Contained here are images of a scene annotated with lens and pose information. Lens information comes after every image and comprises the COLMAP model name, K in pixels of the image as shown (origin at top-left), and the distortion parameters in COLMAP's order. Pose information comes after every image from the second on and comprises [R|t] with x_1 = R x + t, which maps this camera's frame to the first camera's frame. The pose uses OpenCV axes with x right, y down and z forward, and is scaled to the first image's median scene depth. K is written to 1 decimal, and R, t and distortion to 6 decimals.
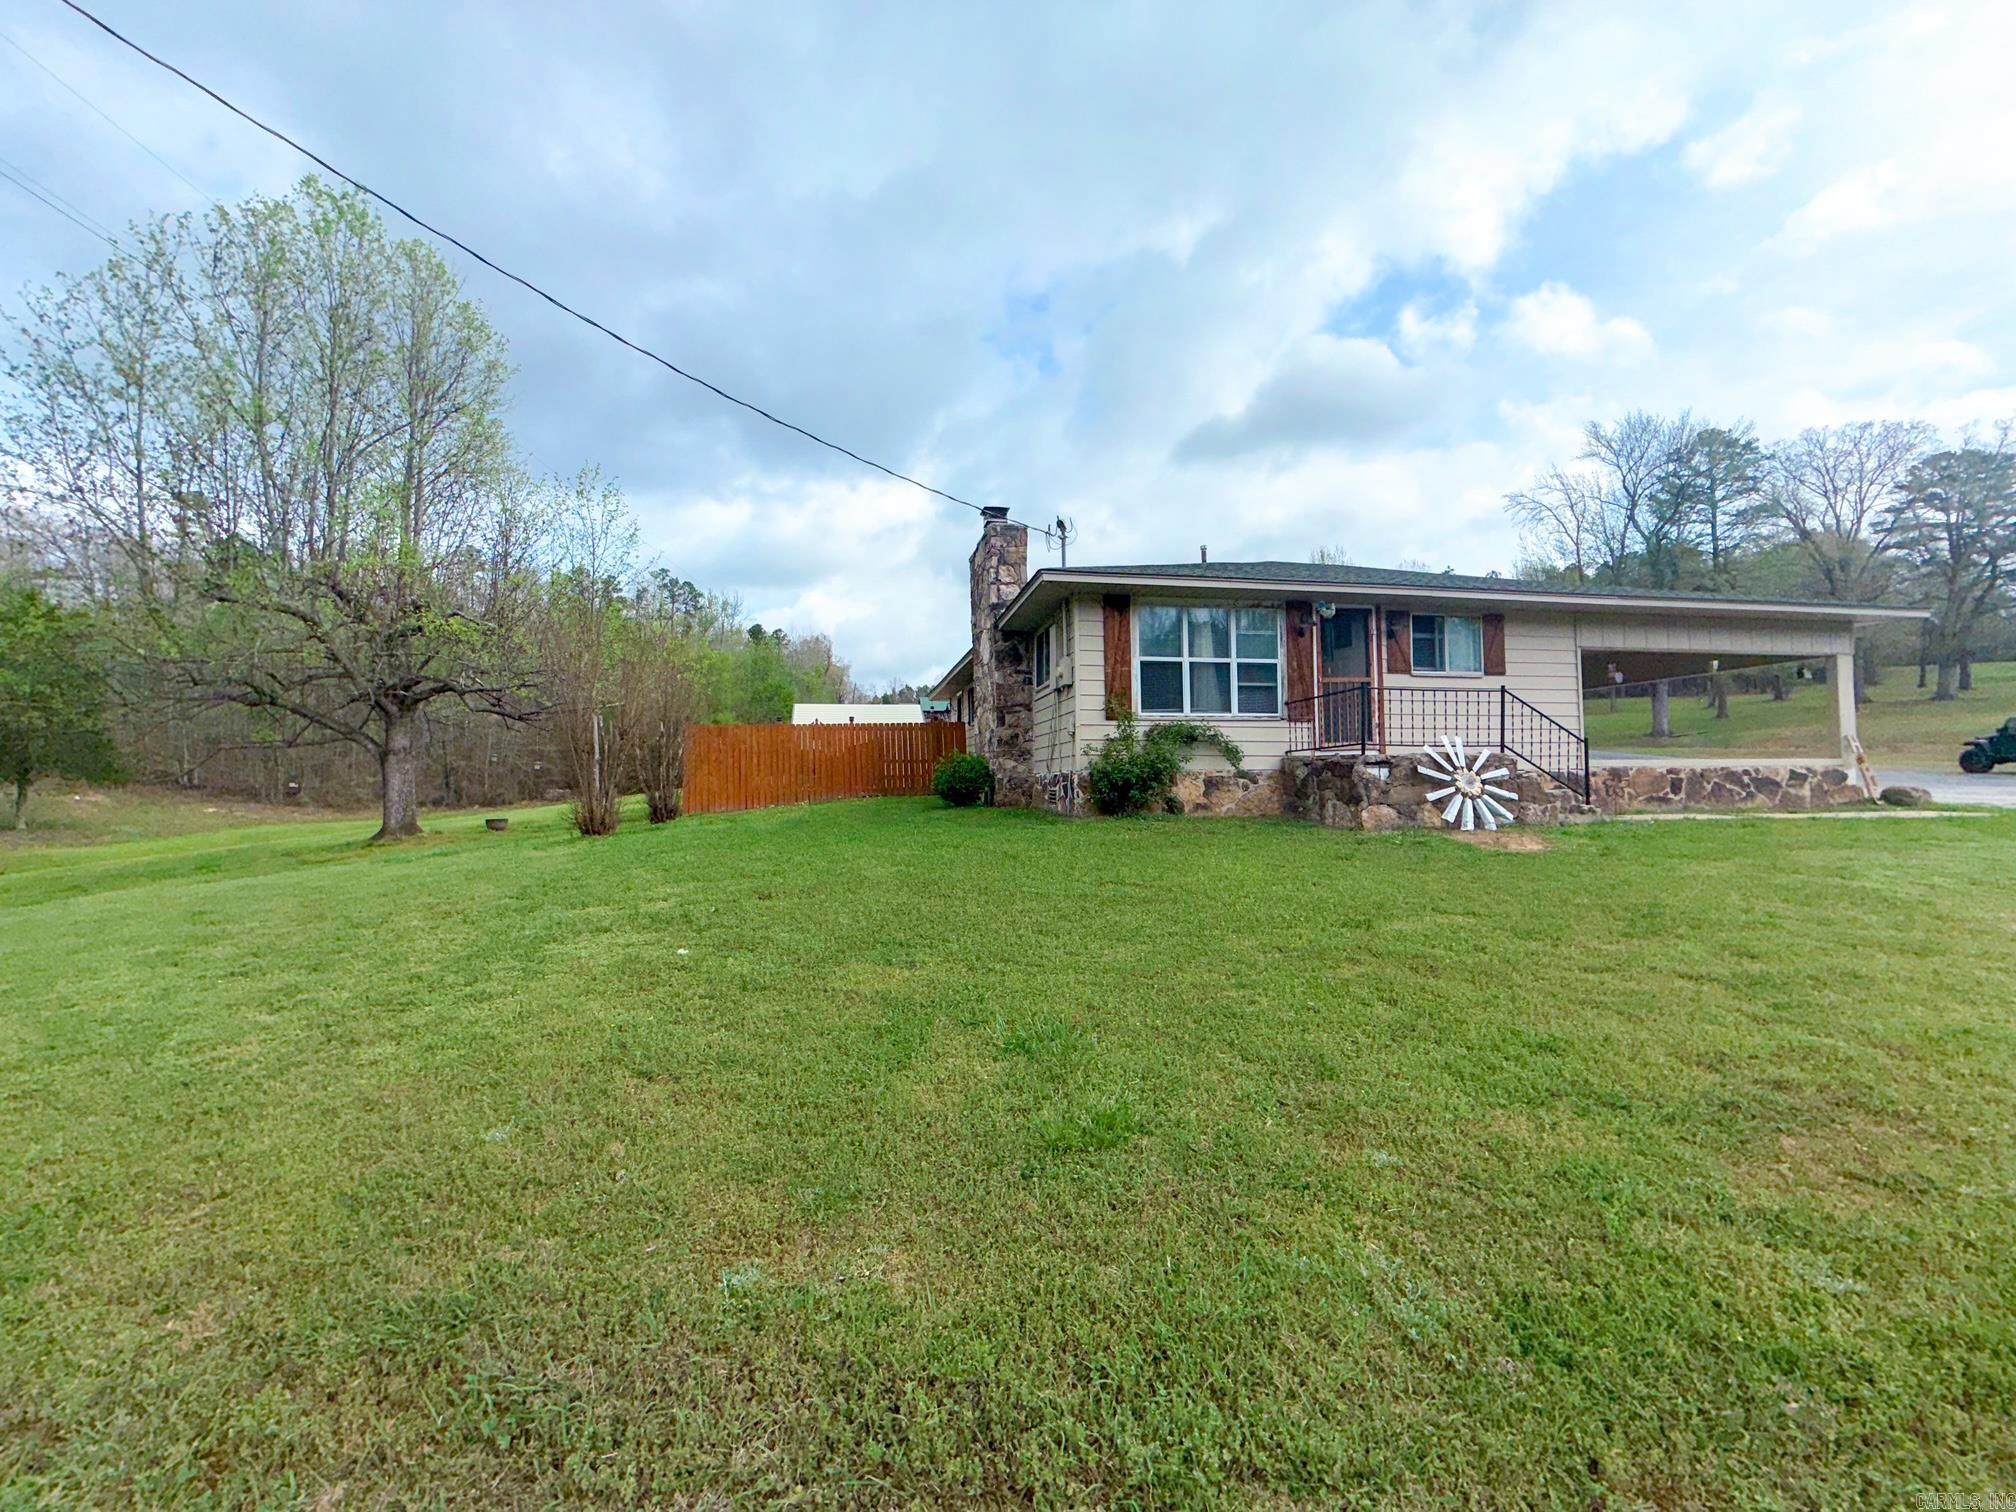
lens RADIAL K [[804.1, 0, 1005.3], [0, 804.1, 752.1], [0, 0, 1]] dist [0.000782, 0.000048]
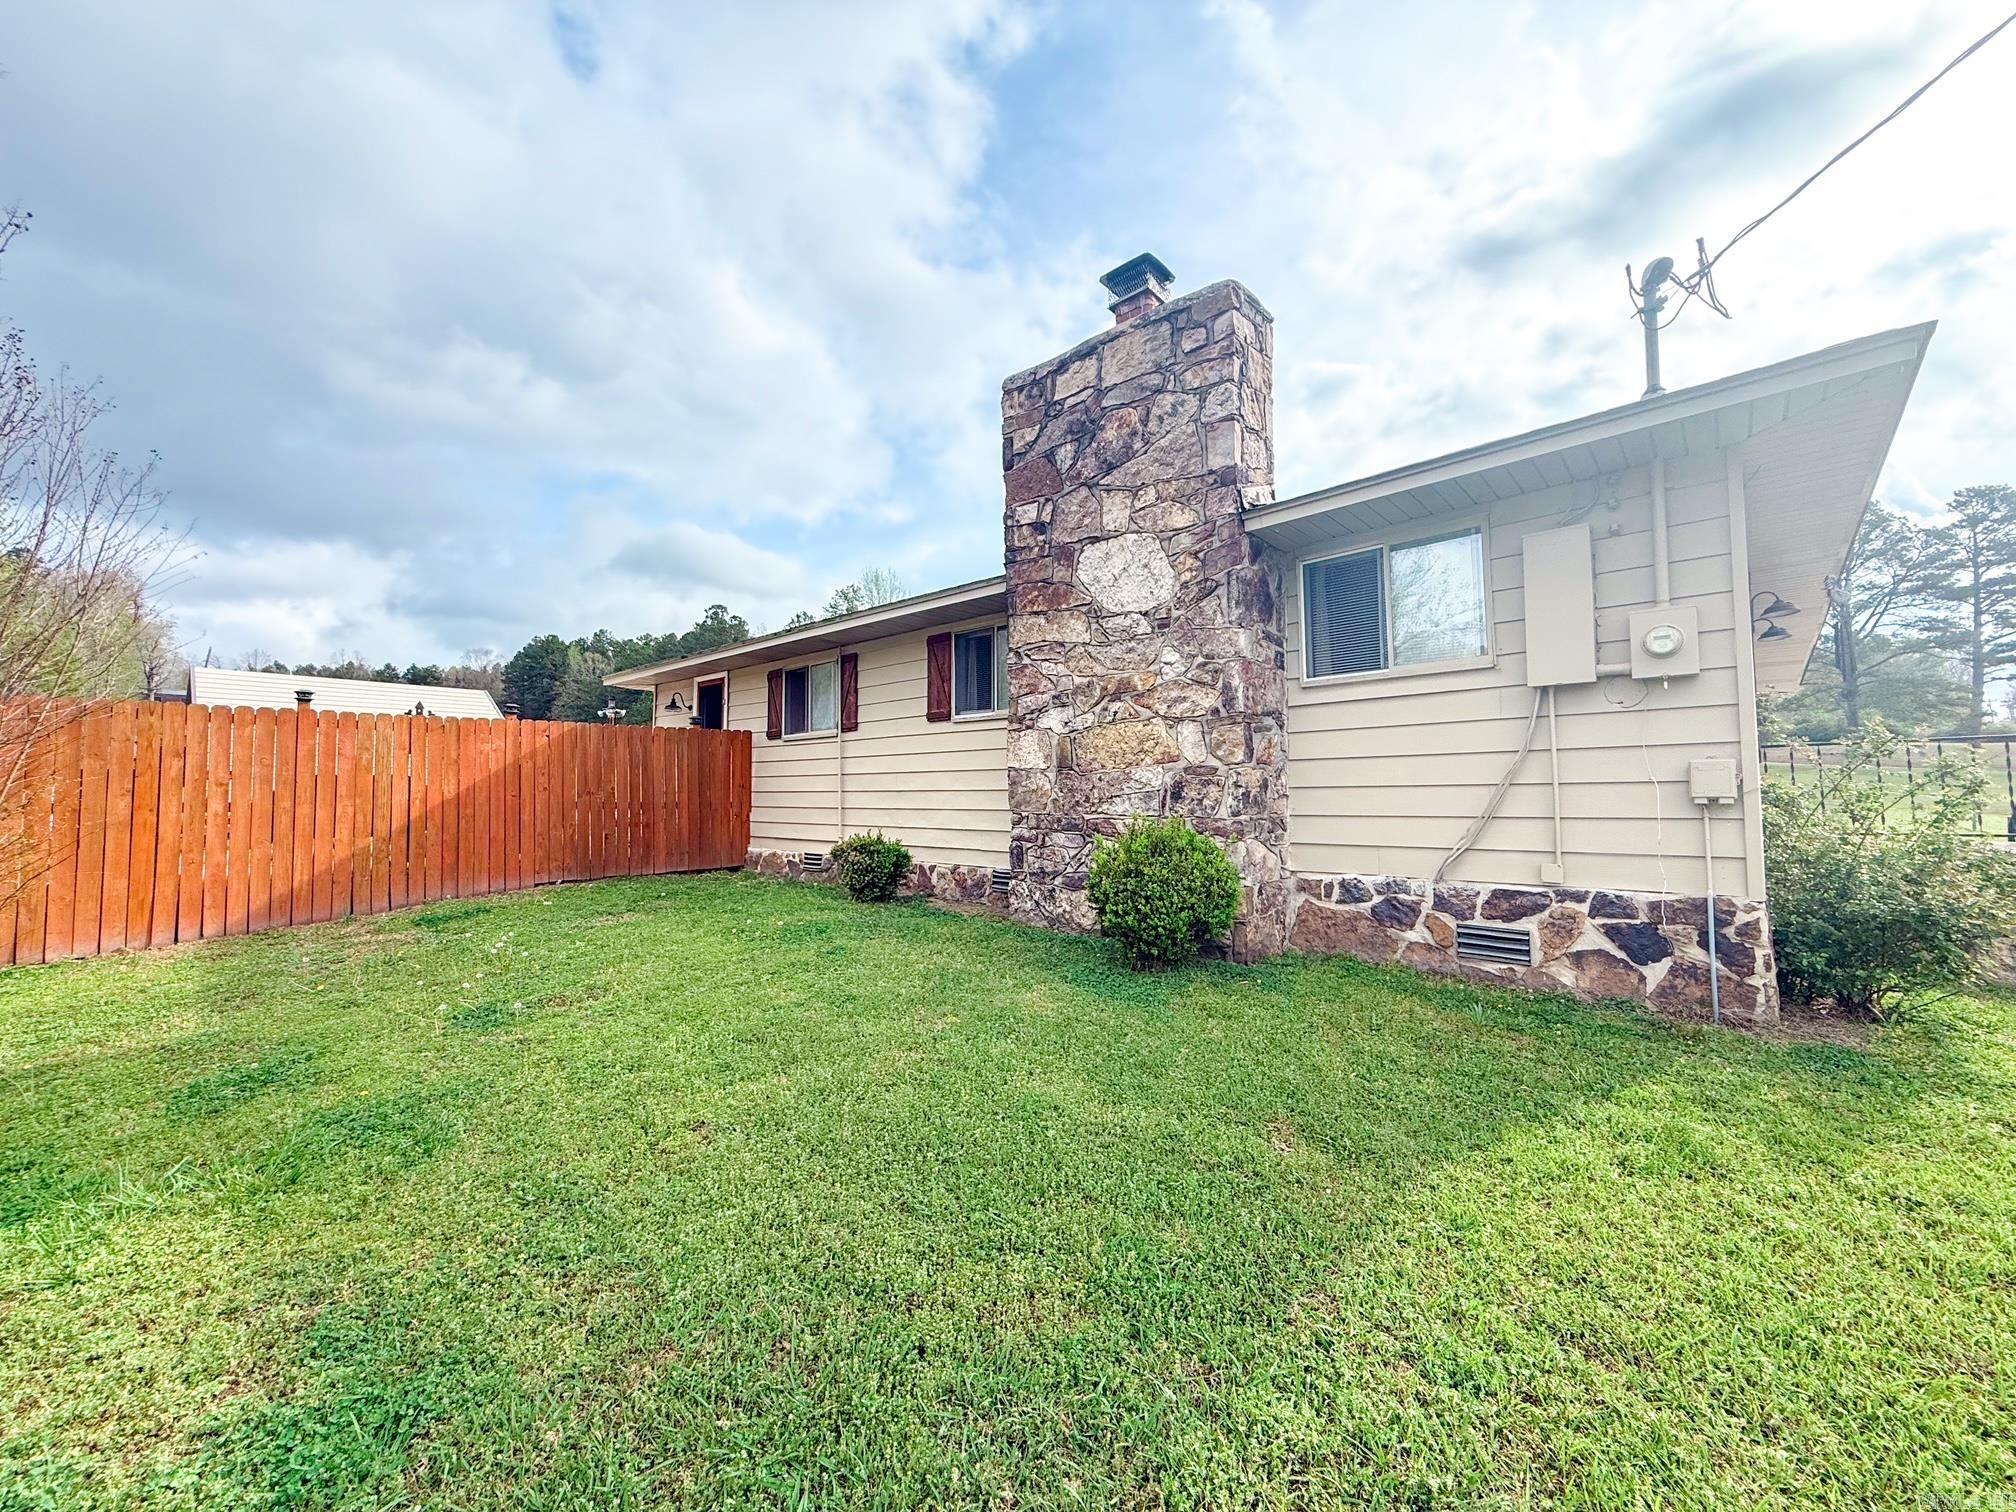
lens RADIAL K [[804.1, 0, 1005.3], [0, 804.1, 752.1], [0, 0, 1]] dist [0.000782, 0.000048]
pose [[0.807385, 0.042052, 0.588525, -0.364836], [-0.030607, 0.999099, -0.029399, -0.021390], [-0.589231, 0.005723, 0.807944, 0.760089]]
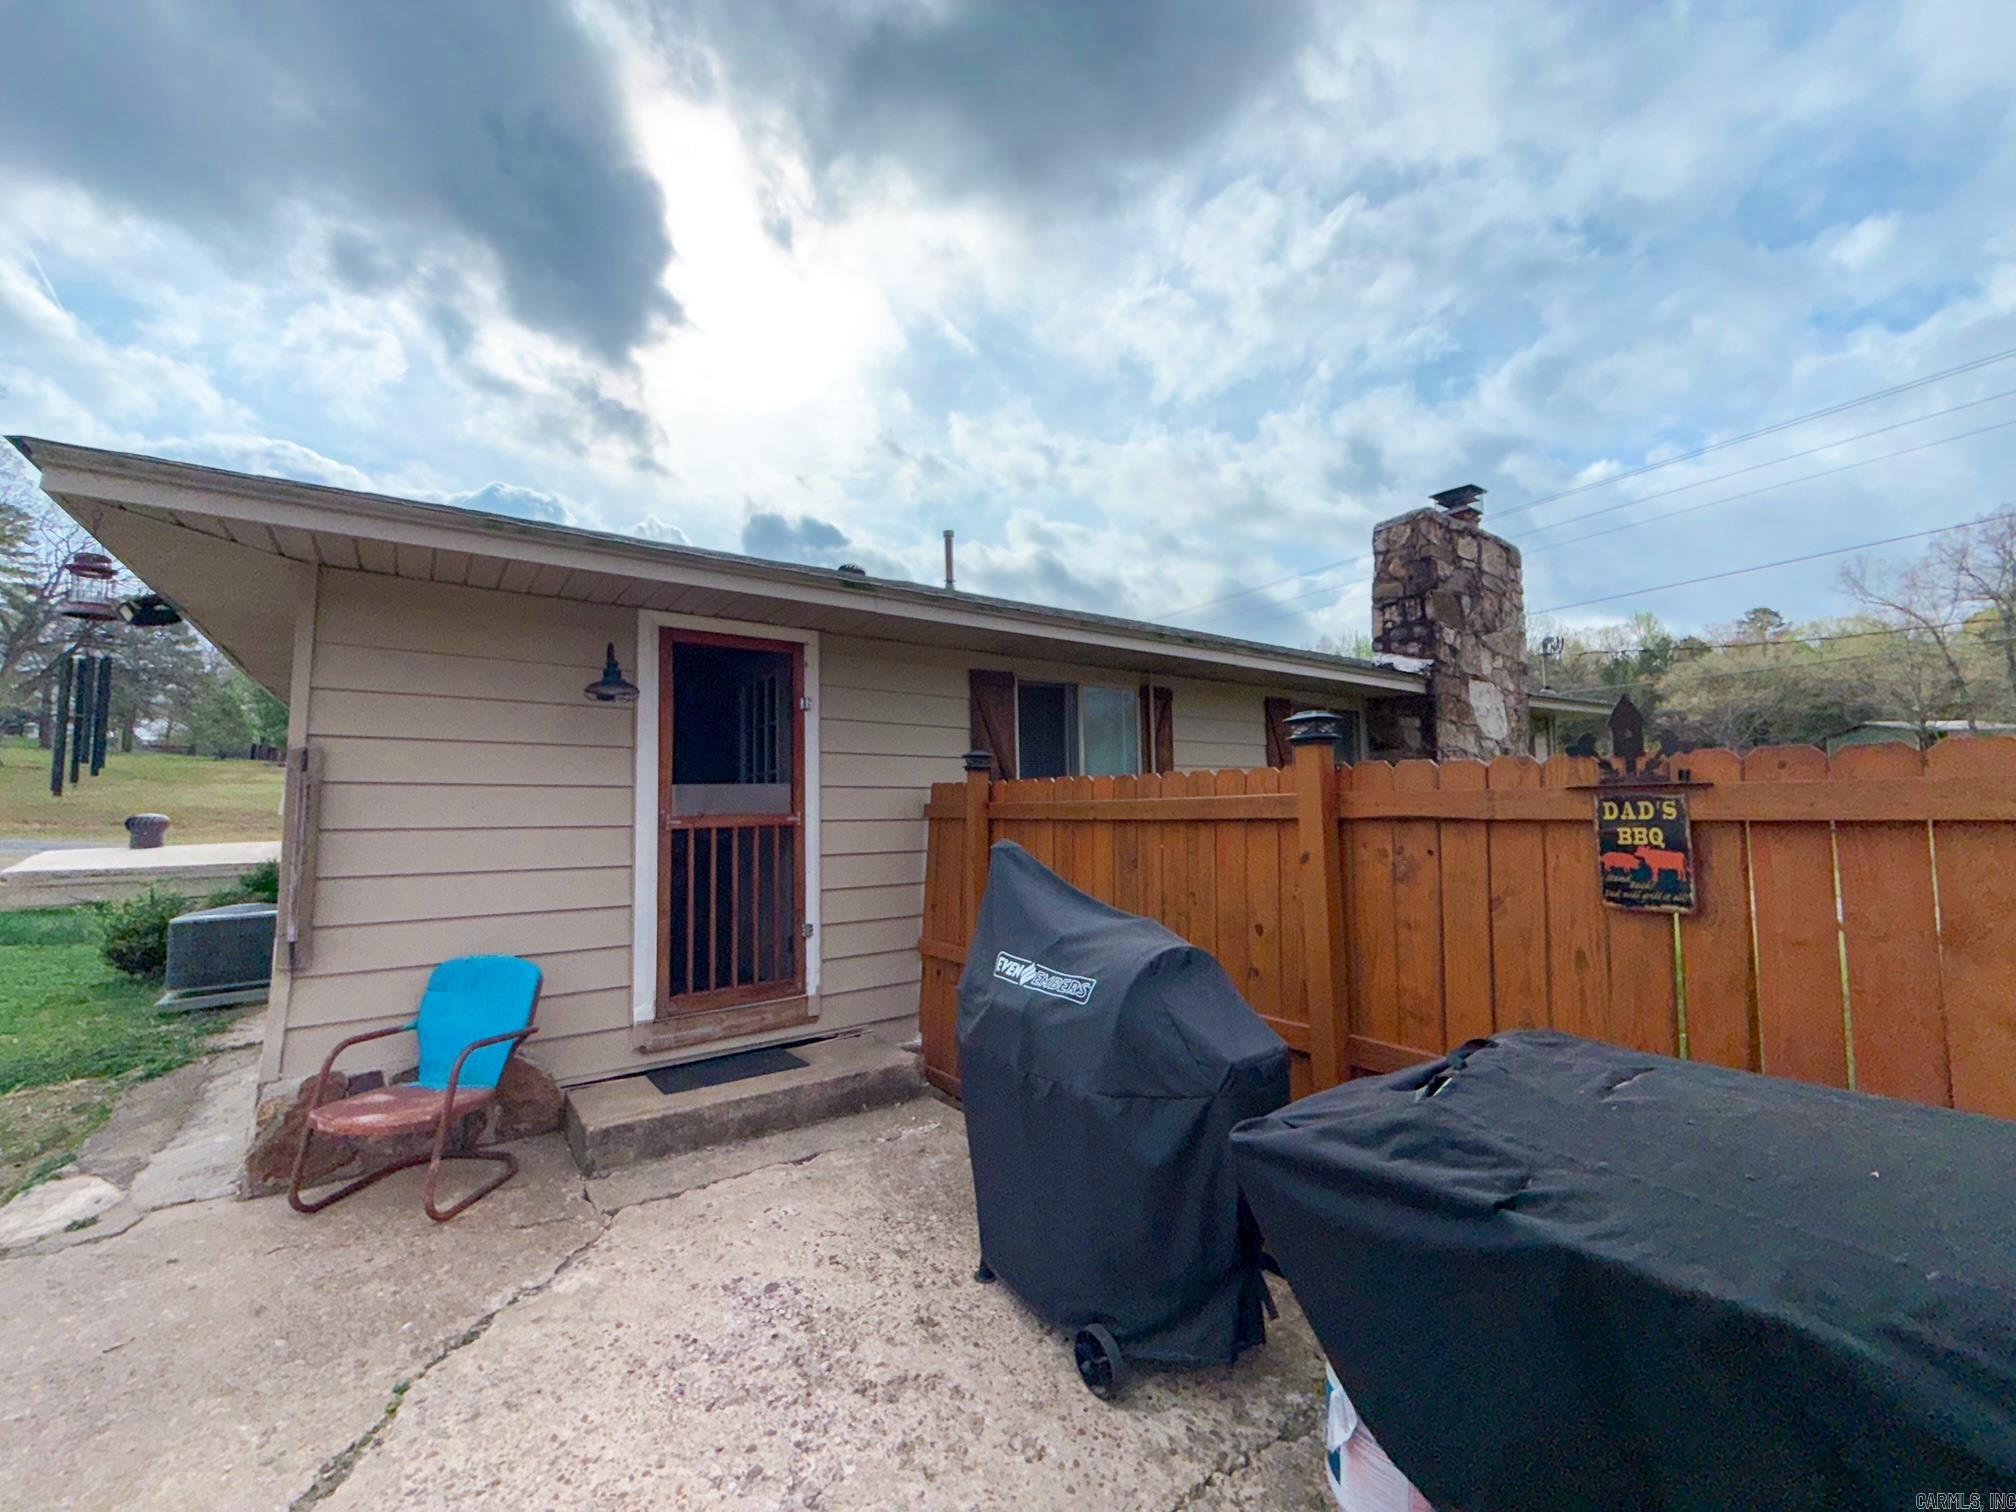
lens RADIAL K [[801.8, 0, 1000.7], [0, 801.8, 753.4], [0, 0, 1]] dist [-0.000876, 0.000216]
pose [[-0.423920, 0.081026, 0.902068, -0.452340], [-0.010596, 0.995478, -0.094396, -0.041726], [-0.905637, -0.049575, -0.421145, 1.750774]]
